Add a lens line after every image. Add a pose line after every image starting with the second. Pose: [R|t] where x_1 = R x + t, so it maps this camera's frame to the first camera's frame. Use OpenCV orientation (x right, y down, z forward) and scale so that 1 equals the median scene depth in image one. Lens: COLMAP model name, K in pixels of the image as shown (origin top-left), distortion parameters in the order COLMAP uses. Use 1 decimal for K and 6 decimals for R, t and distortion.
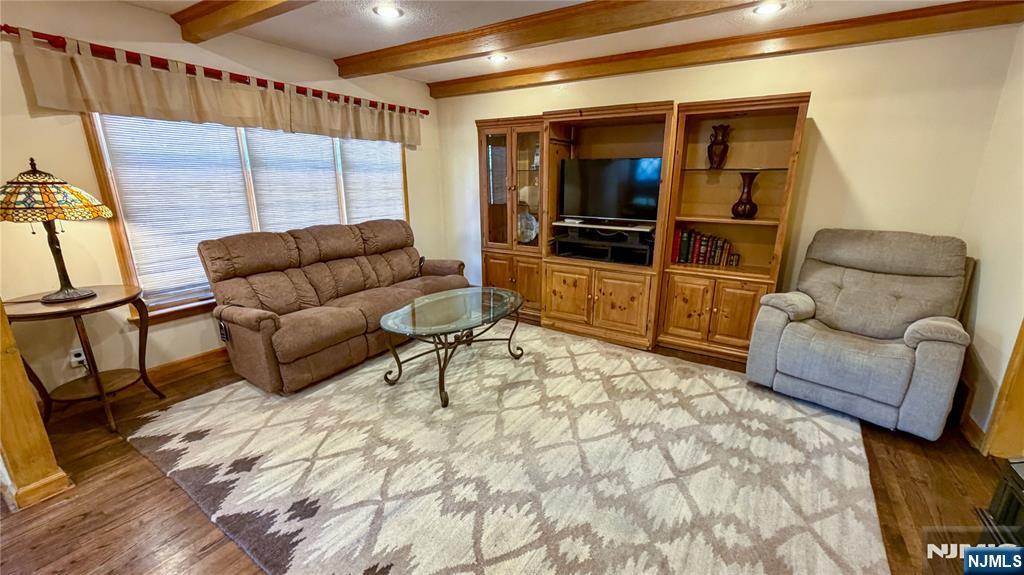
lens RADIAL K [[412.7, 0, 515.4], [0, 412.7, 288.3], [0, 0, 1]] dist [0.000721, 0.000003]
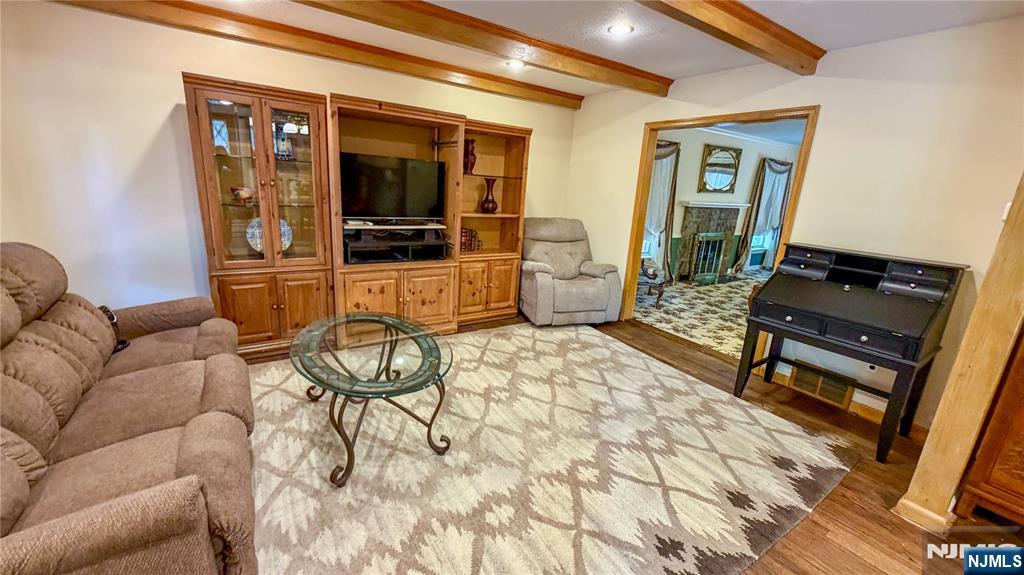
lens RADIAL K [[412.7, 0, 512.8], [0, 412.7, 289.8], [0, 0, 1]] dist [0.000721, 0.000003]
pose [[0.400334, -0.207749, 0.892510, -0.632999], [0.175933, 0.973269, 0.147633, -0.108945], [-0.899322, 0.097919, 0.426182, 0.381656]]
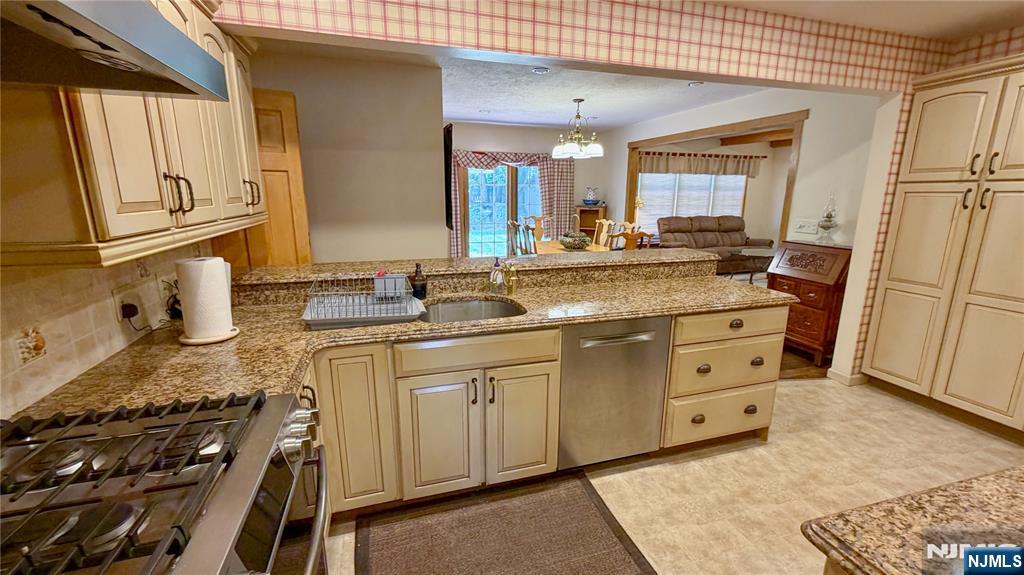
lens RADIAL K [[412.7, 0, 513.1], [0, 412.7, 287.7], [0, 0, 1]] dist [0.000721, 0.000003]
pose [[0.754540, 0.149100, -0.639092, 0.260264], [-0.167680, 0.985325, 0.031905, 0.358064], [0.634471, 0.083089, 0.768468, -1.431035]]
